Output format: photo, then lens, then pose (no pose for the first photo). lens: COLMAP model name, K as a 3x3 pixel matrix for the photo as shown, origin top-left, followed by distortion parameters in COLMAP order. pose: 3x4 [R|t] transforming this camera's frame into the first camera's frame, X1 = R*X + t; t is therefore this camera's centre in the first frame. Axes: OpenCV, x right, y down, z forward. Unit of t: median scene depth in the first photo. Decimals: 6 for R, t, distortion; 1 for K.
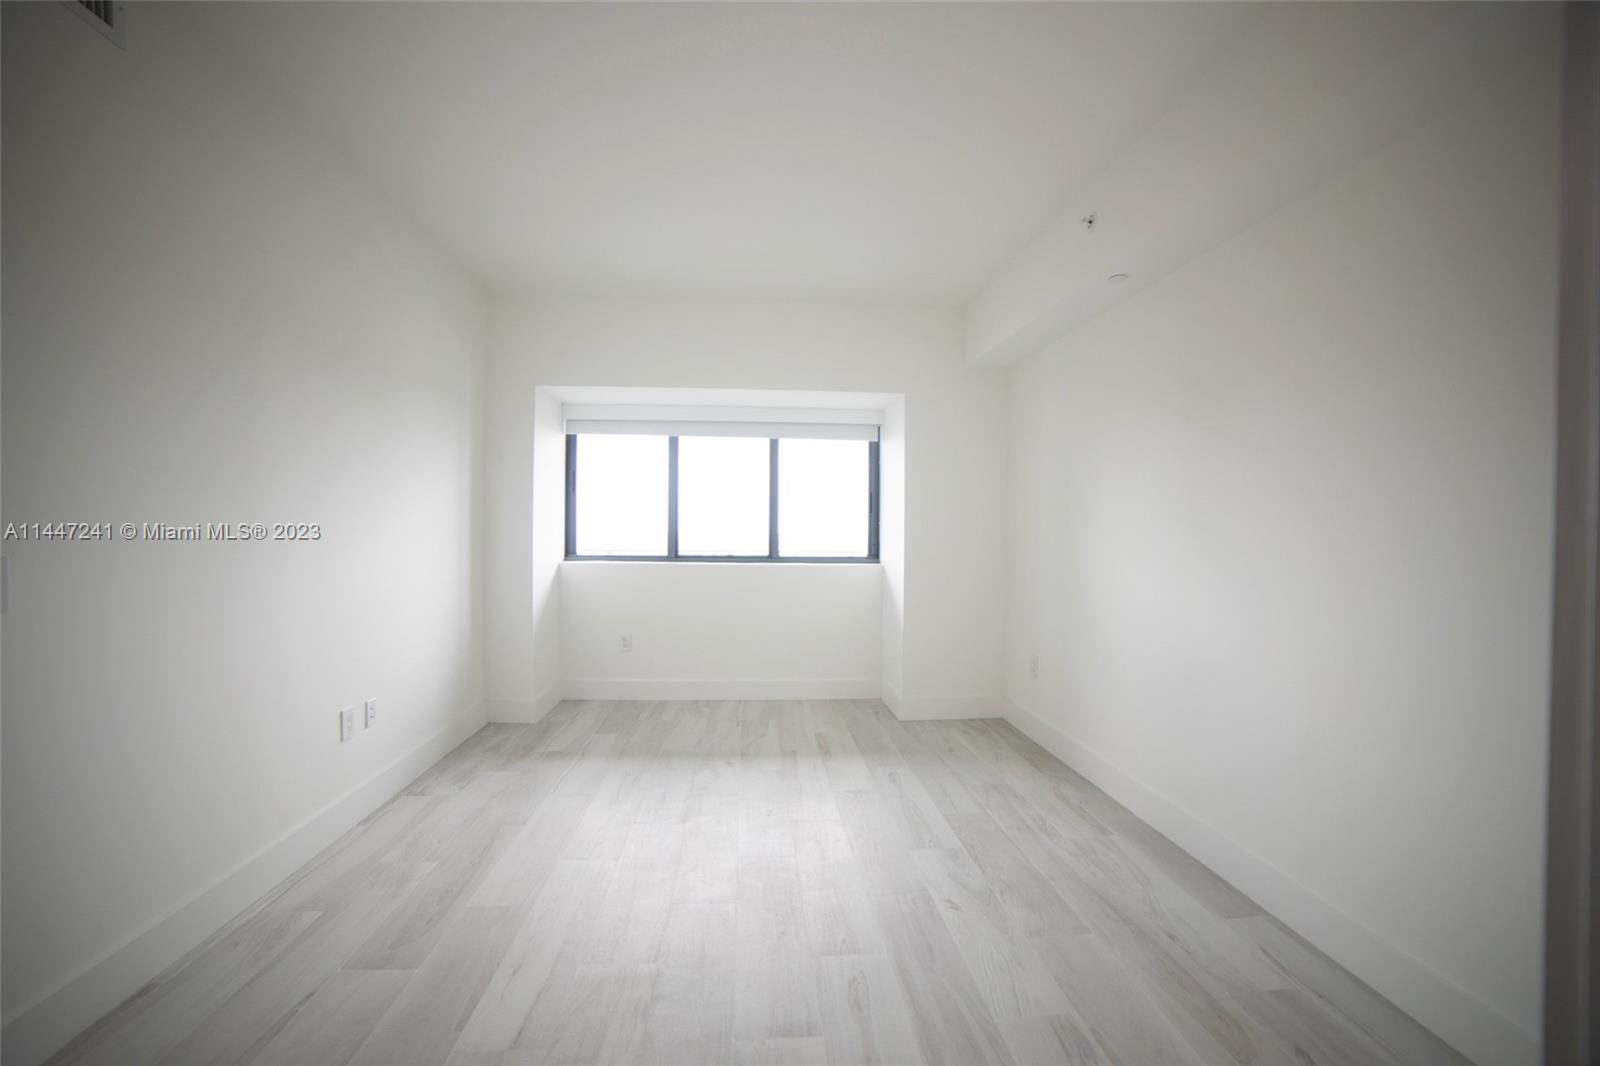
lens RADIAL K [[649.6, 0, 786.3], [0, 649.6, 537.3], [0, 0, 1]] dist [-0.110307, 0.038609]
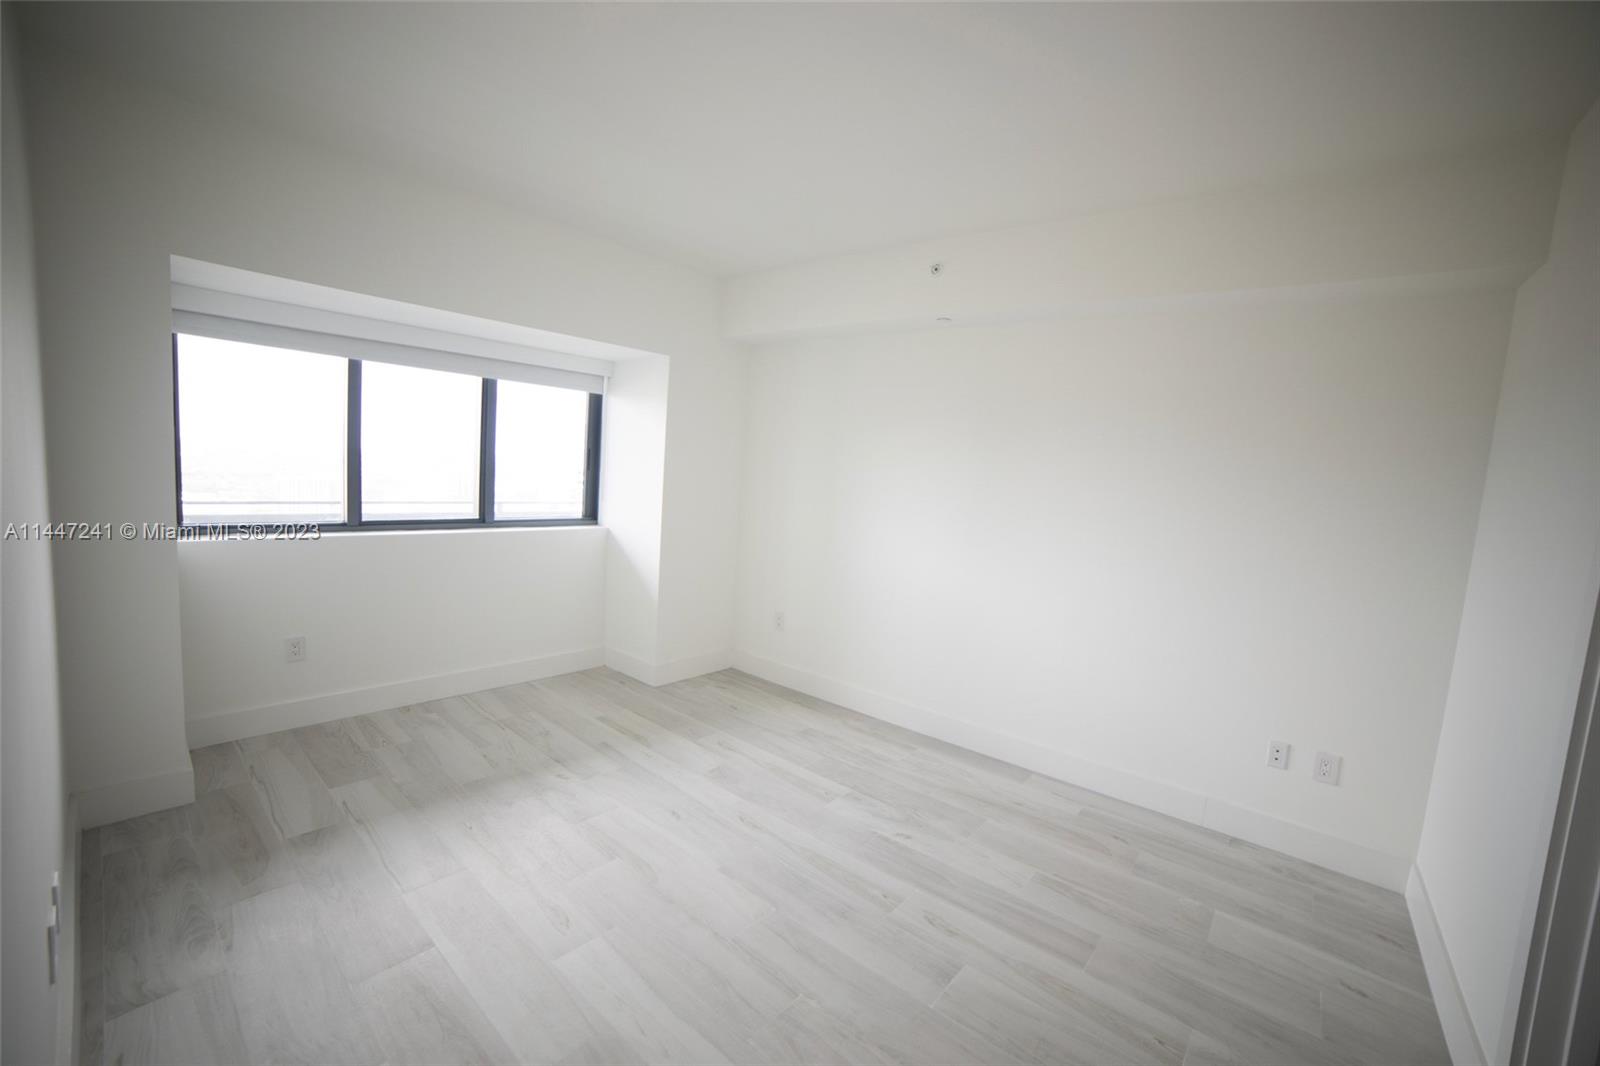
lens RADIAL K [[649.9, 0, 798.2], [0, 649.9, 532.8], [0, 0, 1]] dist [-0.107660, 0.038128]
pose [[0.691397, -0.029576, 0.721870, -0.427273], [-0.055360, 0.994055, 0.093750, -0.068532], [-0.720351, -0.104781, 0.685649, 0.186557]]
